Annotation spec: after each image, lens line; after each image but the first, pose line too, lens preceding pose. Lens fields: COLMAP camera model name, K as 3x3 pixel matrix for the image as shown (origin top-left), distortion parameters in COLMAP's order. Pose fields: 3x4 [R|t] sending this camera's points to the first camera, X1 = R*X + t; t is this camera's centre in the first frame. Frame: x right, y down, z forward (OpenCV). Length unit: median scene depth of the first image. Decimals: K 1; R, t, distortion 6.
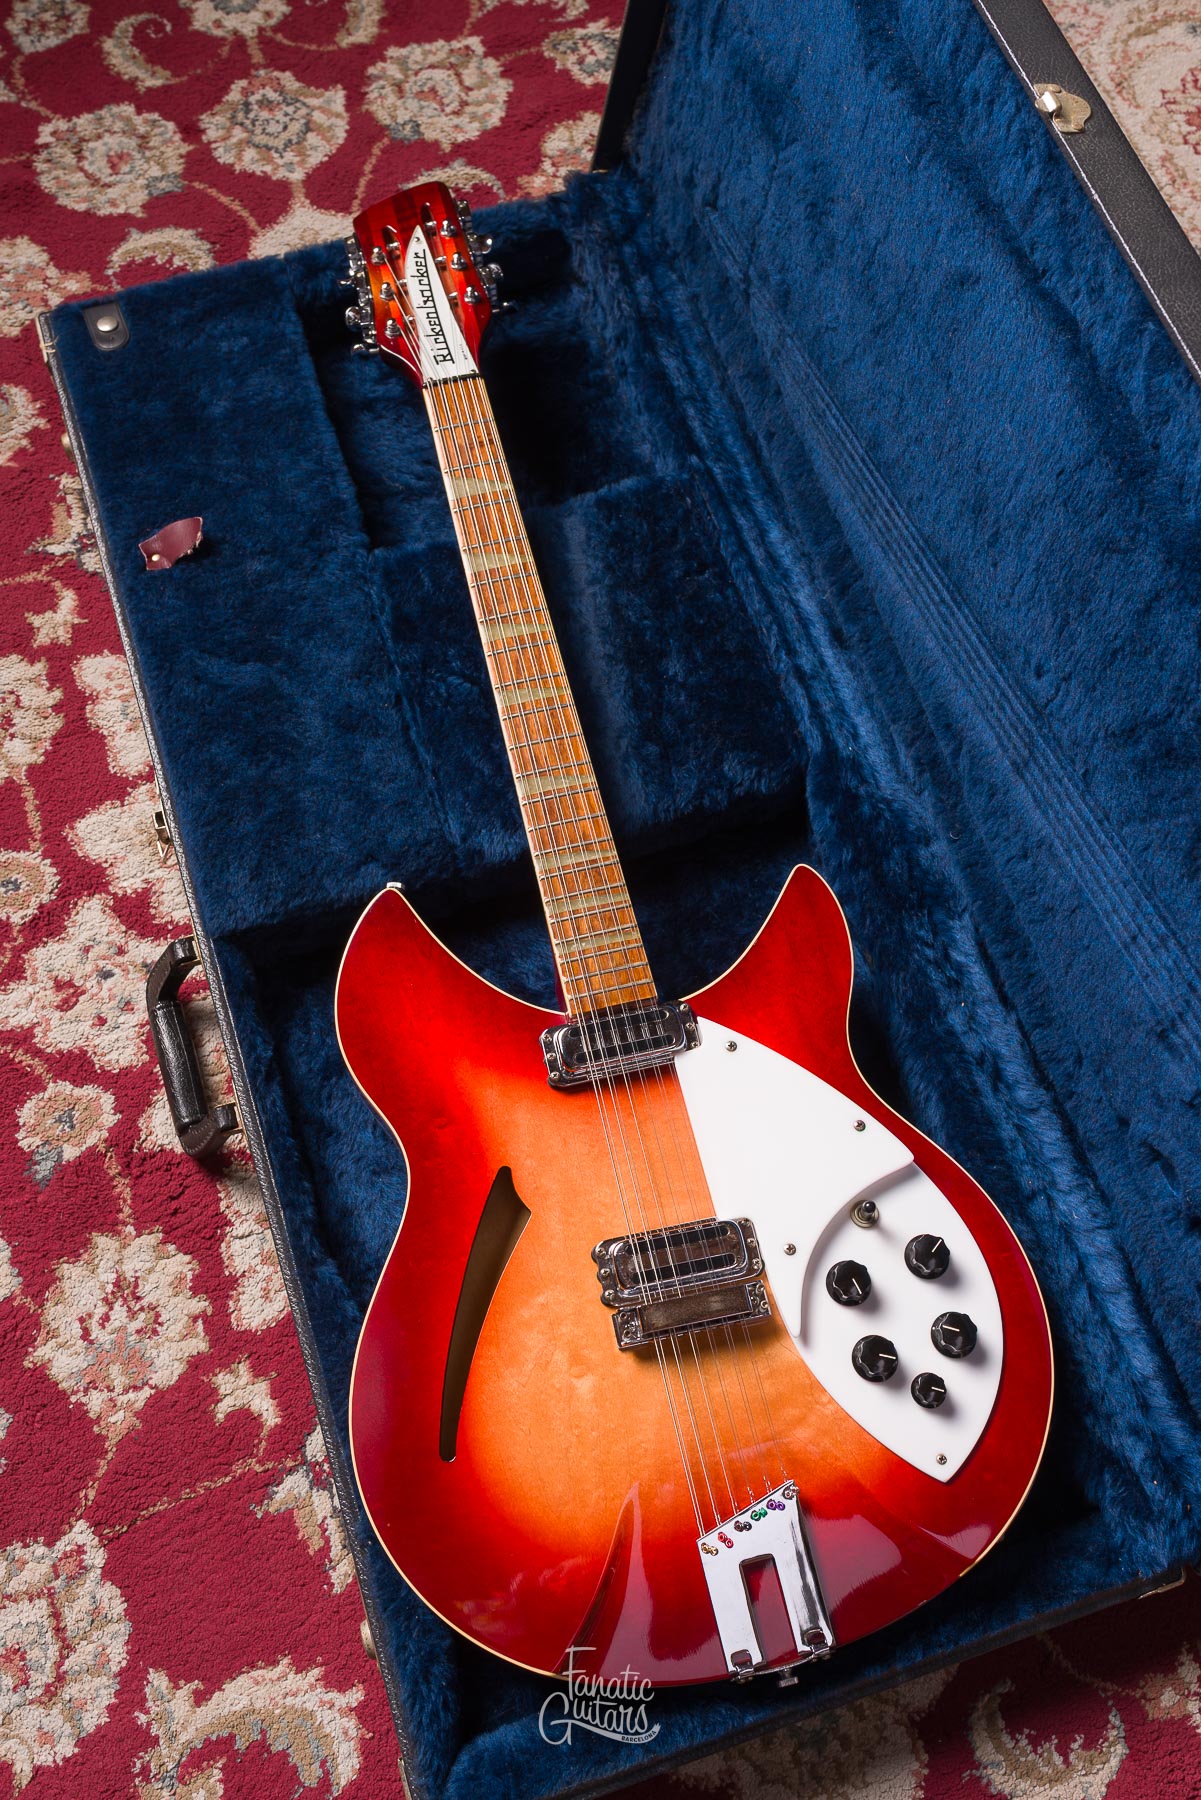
lens RADIAL K [[1715.4, 0, 604.9], [0, 1715.4, 899.5], [0, 0, 1]] dist [-0.003467, 0.002265]
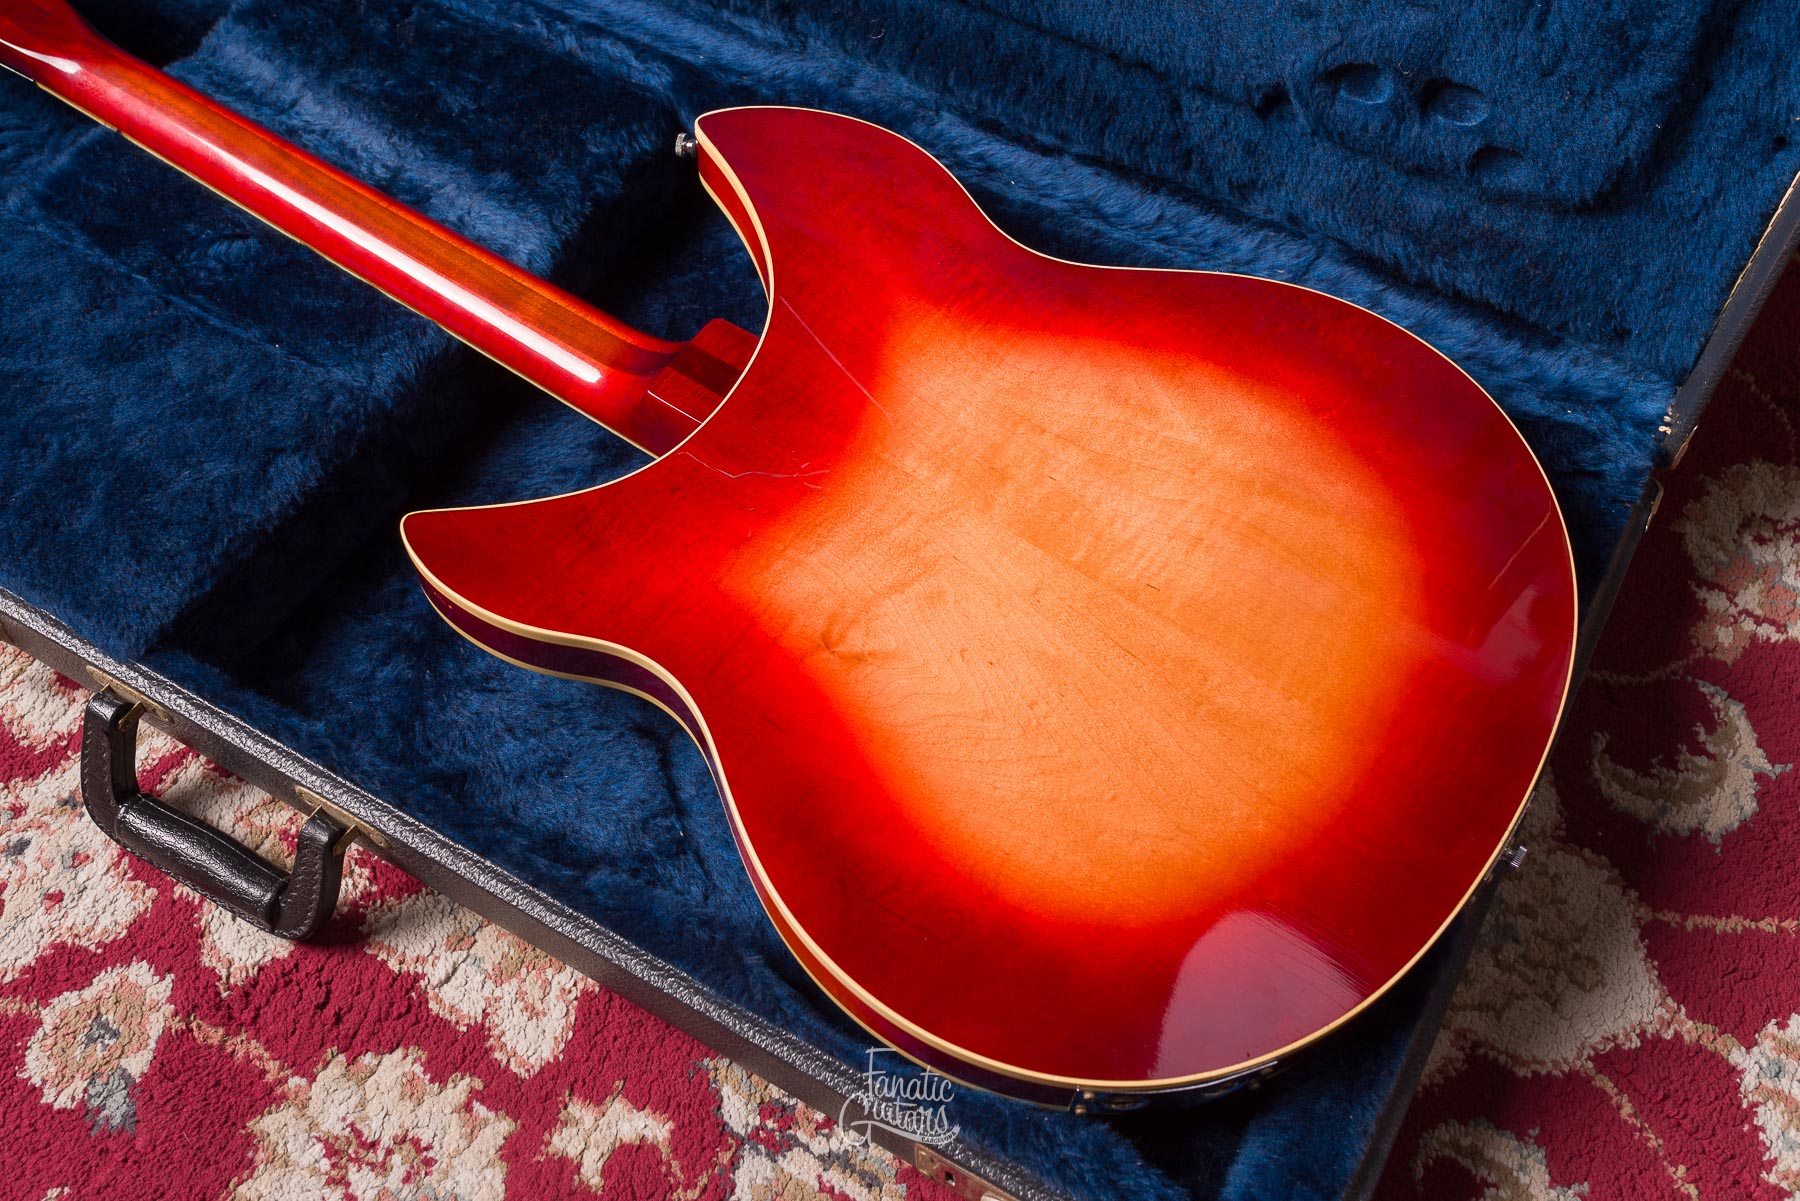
lens RADIAL K [[1725.3, 0, 903.0], [0, 1725.3, 601.7], [0, 0, 1]] dist [-0.005191, 0.005641]
pose [[0.741810, -0.562846, 0.364586, -0.230100], [0.613815, 0.788837, -0.031103, 0.200109], [-0.270093, 0.246861, 0.930650, 0.275694]]
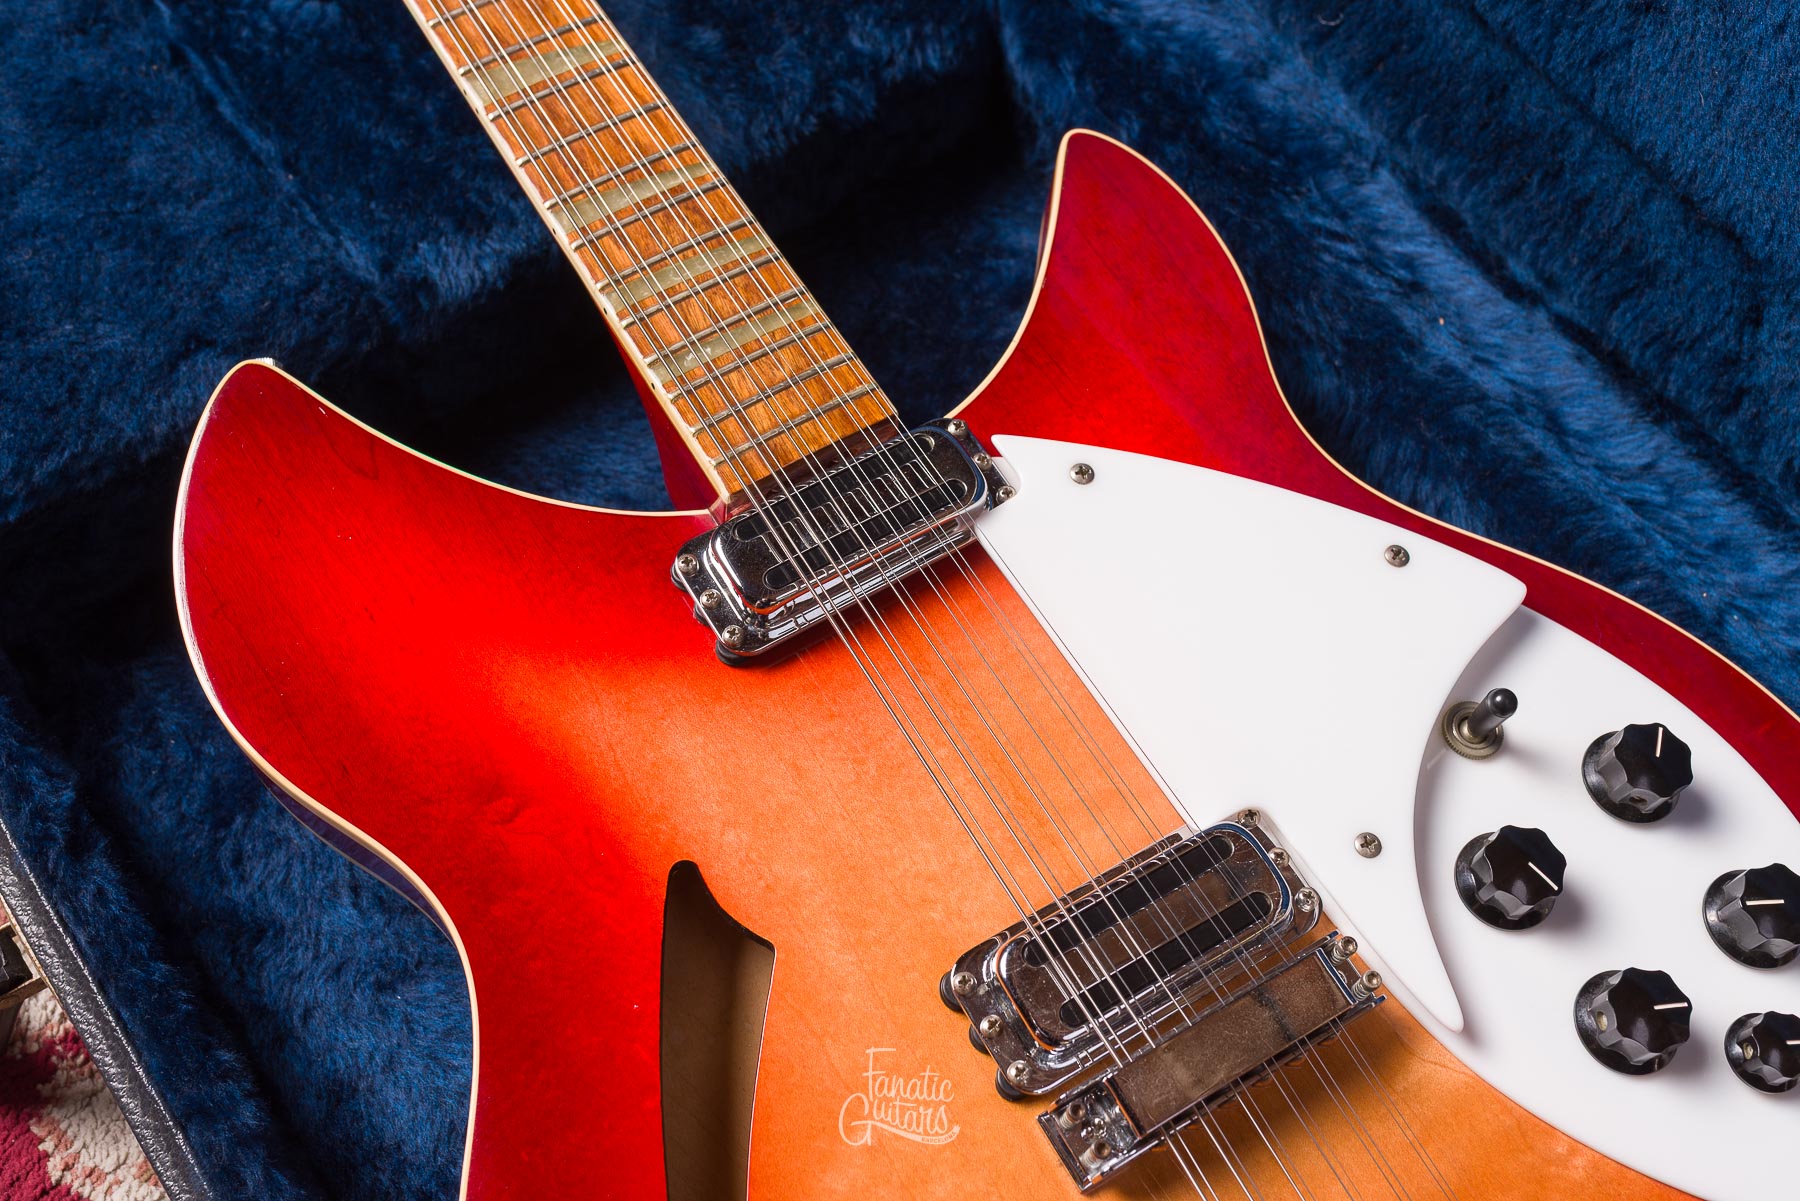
lens RADIAL K [[1762.6, 0, 903.8], [0, 1762.6, 603.7], [0, 0, 1]] dist [-0.003356, 0.005998]
pose [[0.944802, -0.262146, 0.196542, -0.065413], [0.270736, 0.962491, -0.017700, 0.101670], [-0.184530, 0.069934, 0.980336, 0.485806]]
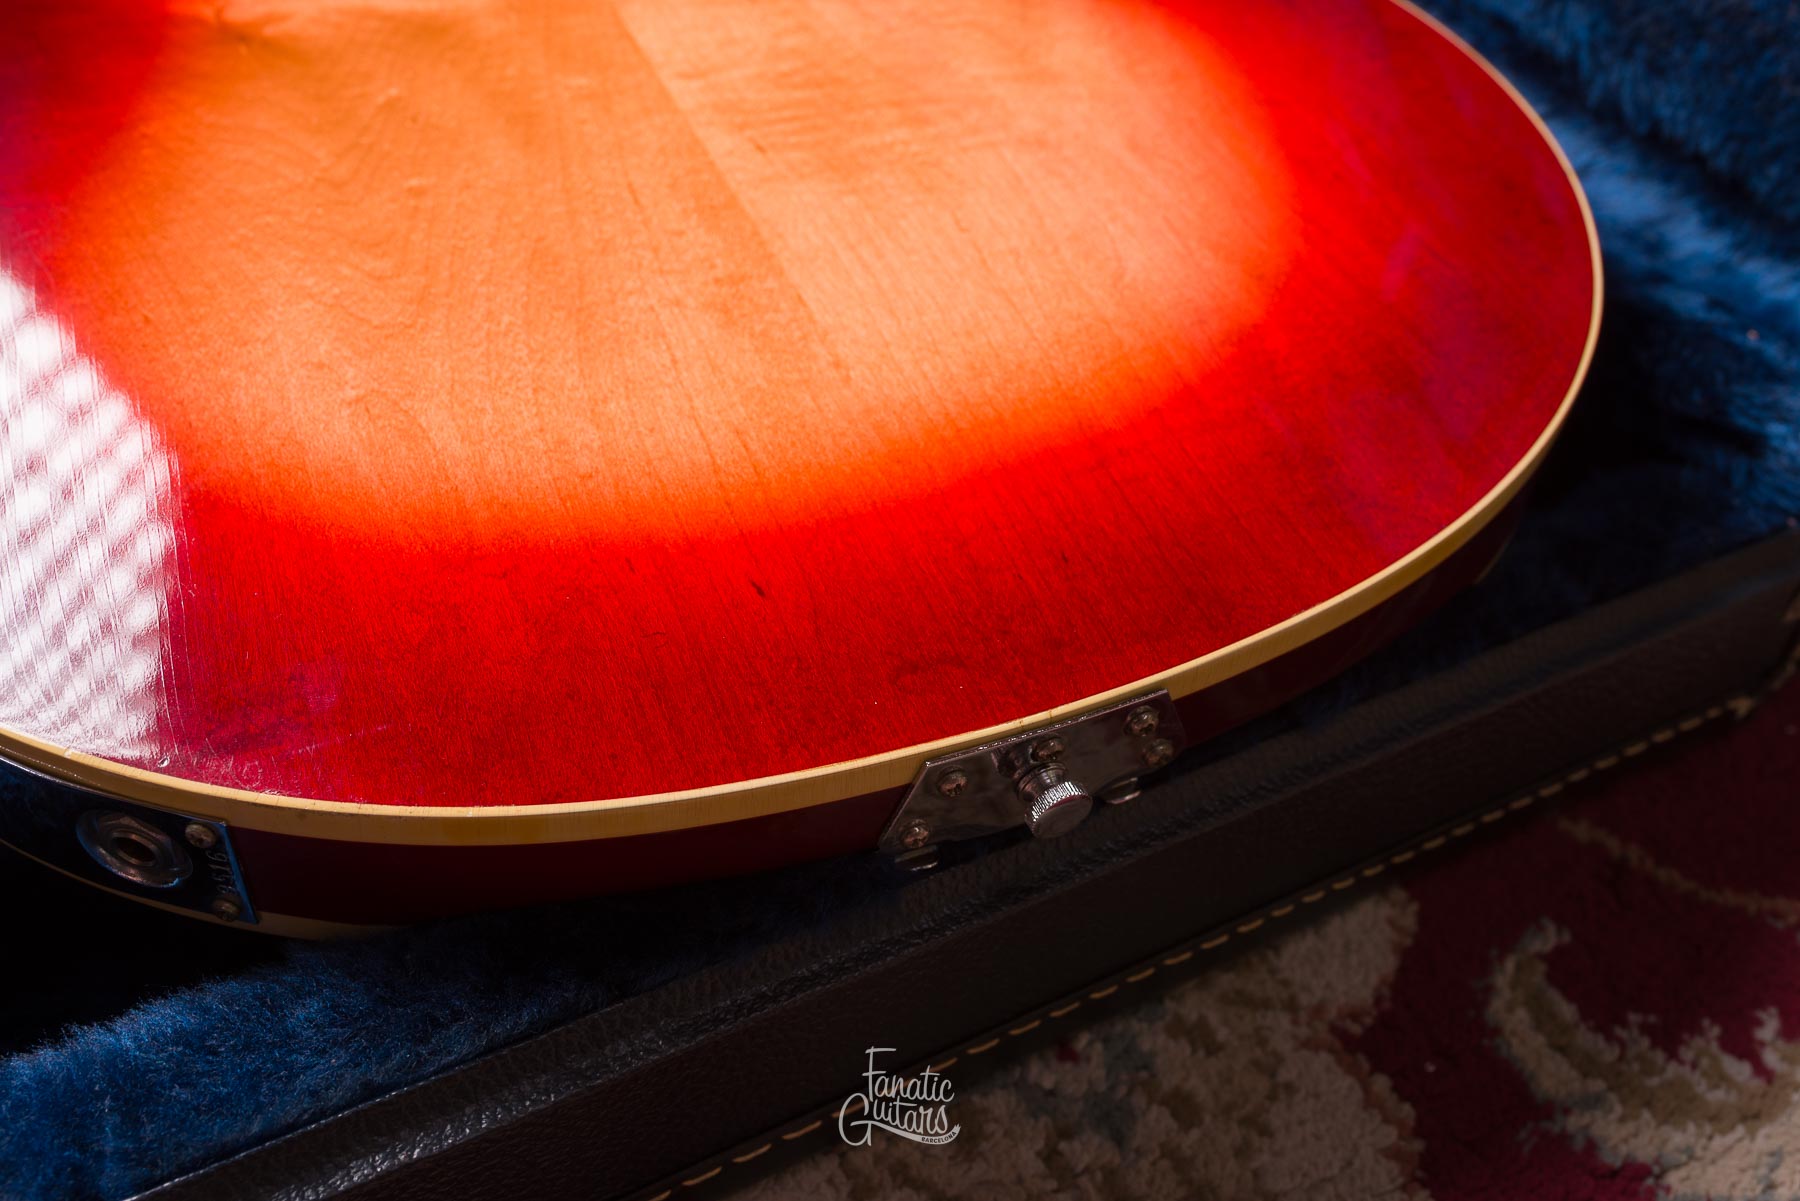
lens RADIAL K [[1808.7, 0, 899.0], [0, 1808.7, 599.8], [0, 0, 1]] dist [0.003174, 0.000504]
pose [[0.978722, -0.085175, 0.186678, 0.018935], [0.147960, 0.923290, -0.354461, 0.441389], [-0.142167, 0.374540, 0.916247, 0.534330]]
